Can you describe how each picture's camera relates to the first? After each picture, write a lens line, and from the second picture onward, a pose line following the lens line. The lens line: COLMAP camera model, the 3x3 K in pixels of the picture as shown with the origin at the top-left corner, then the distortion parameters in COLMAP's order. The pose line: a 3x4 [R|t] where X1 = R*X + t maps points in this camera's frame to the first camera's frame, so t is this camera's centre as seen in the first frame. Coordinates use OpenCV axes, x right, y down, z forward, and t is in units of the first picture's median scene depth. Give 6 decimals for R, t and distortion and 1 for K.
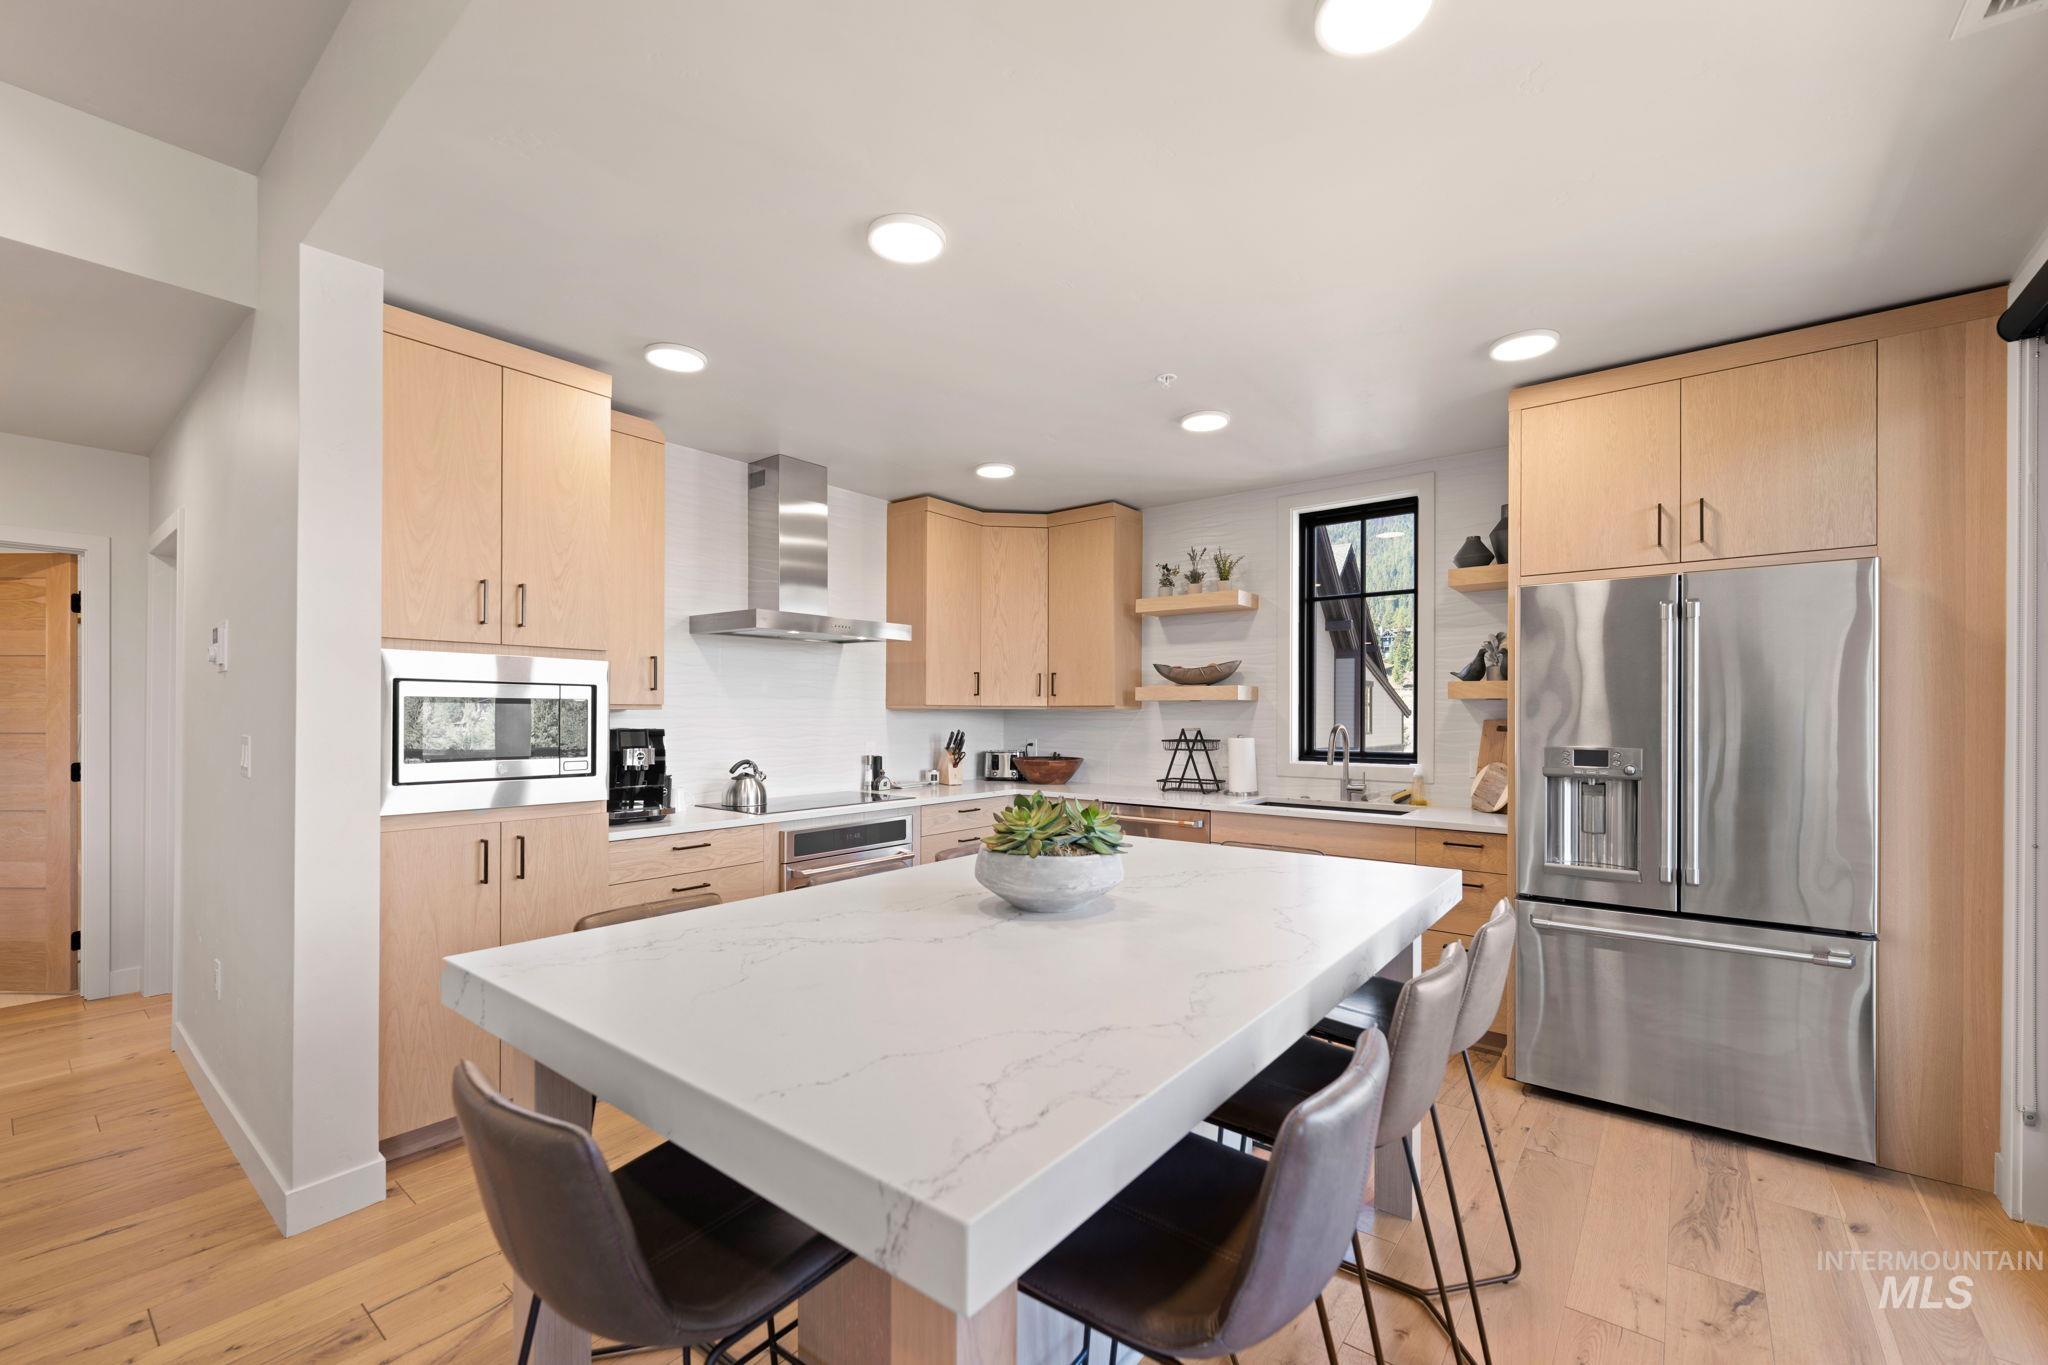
lens RADIAL K [[850.3, 0, 1016.0], [0, 850.3, 677.9], [0, 0, 1]] dist [-0.001190, -0.000423]
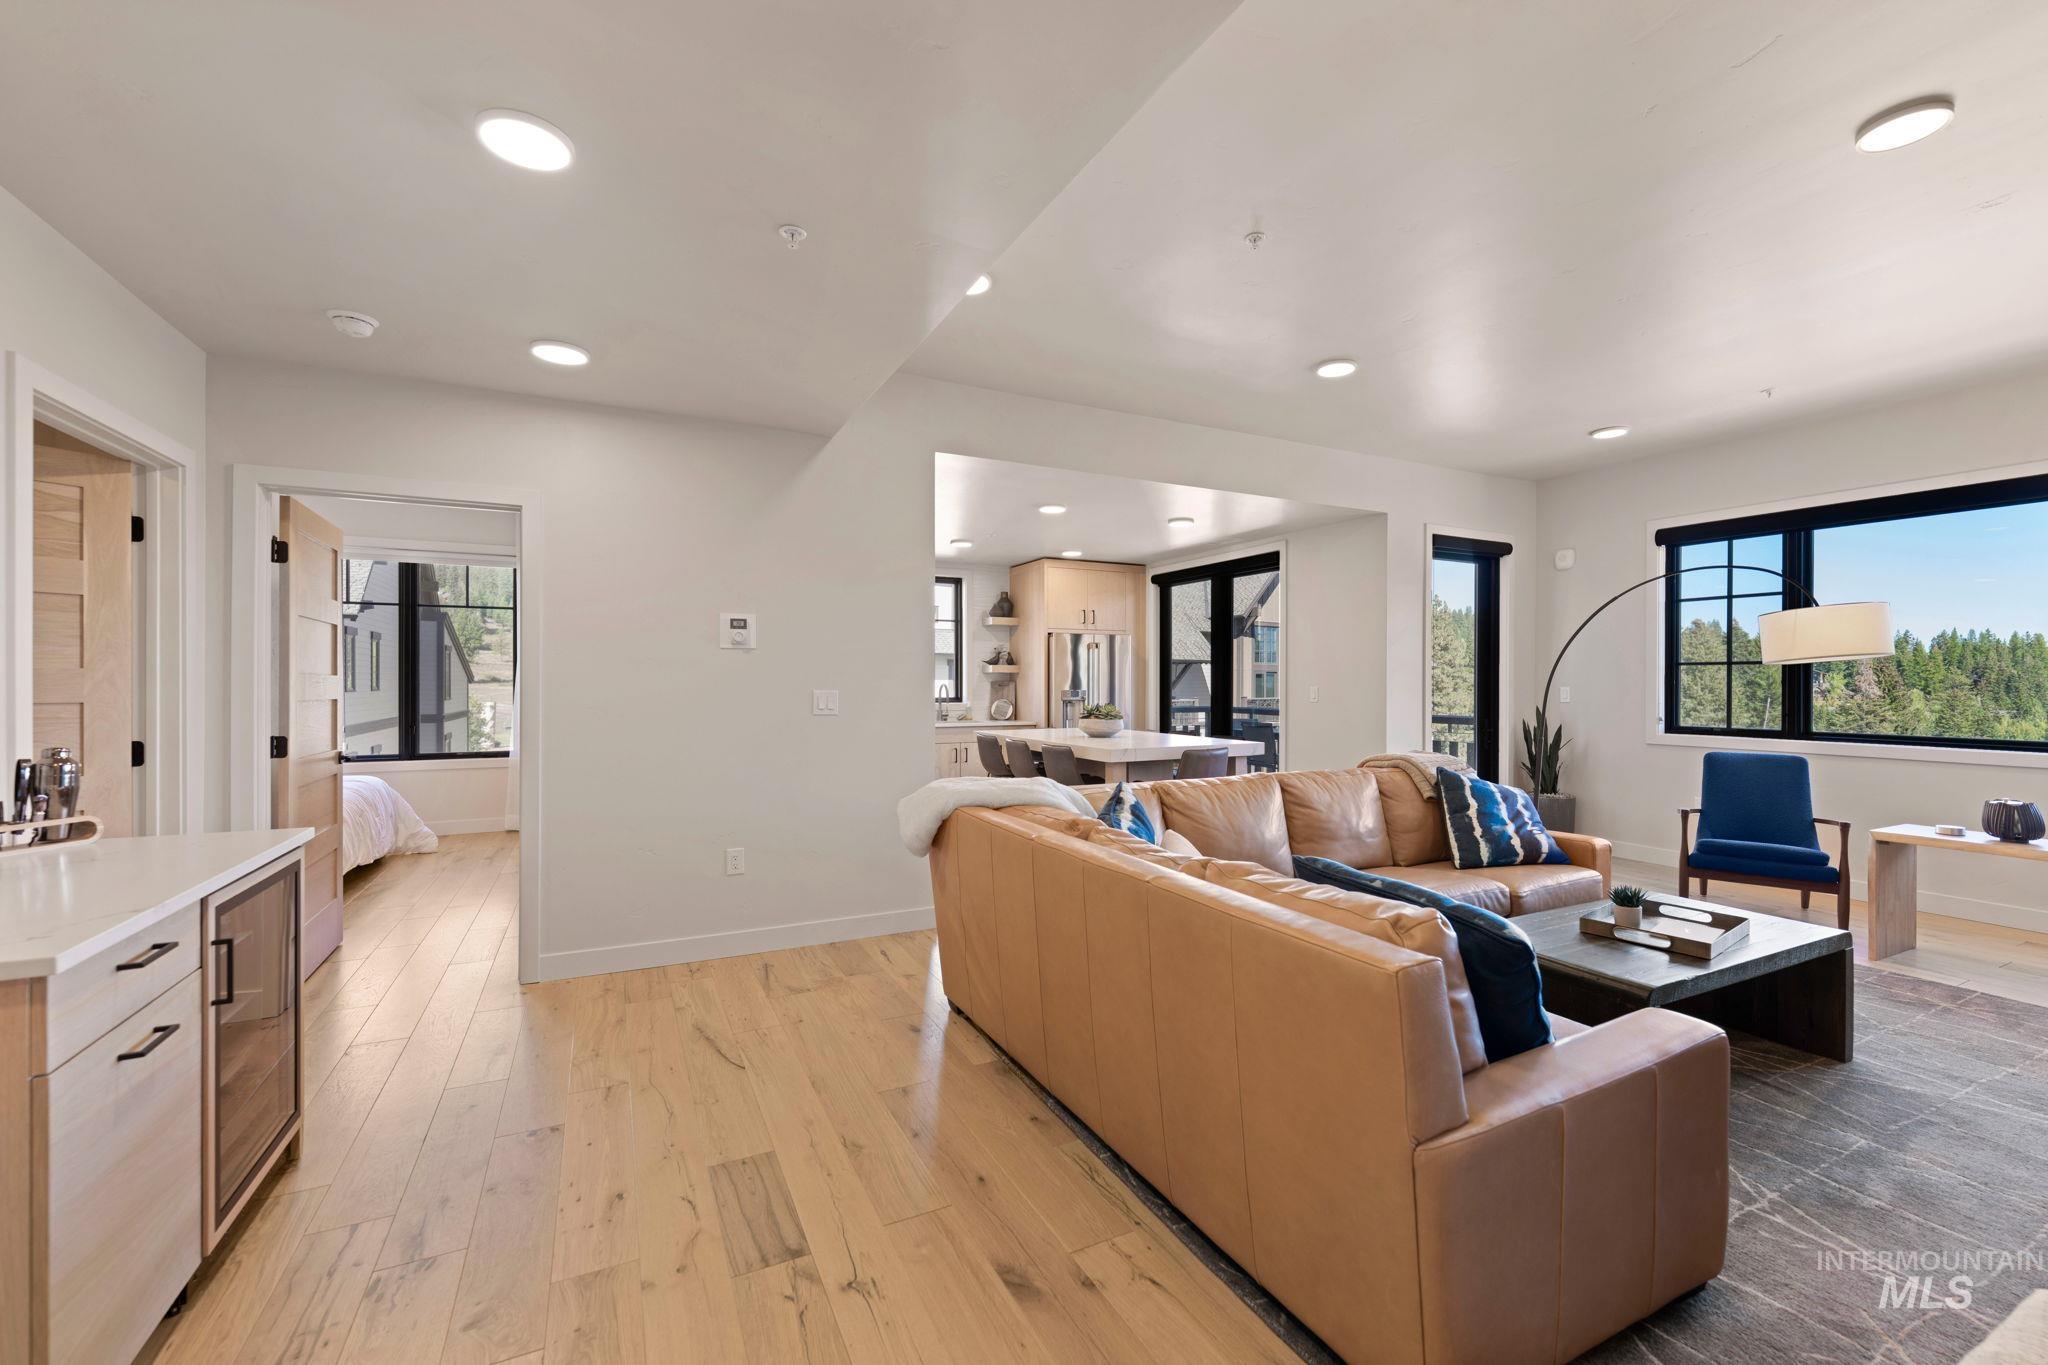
lens RADIAL K [[850.3, 0, 1016.0], [0, 850.3, 677.9], [0, 0, 1]] dist [-0.001190, -0.000423]
pose [[0.412888, 0.002003, 0.910779, -1.532207], [-0.038279, 0.999152, 0.015156, 0.001296], [-0.909977, -0.041122, 0.412615, -0.030971]]
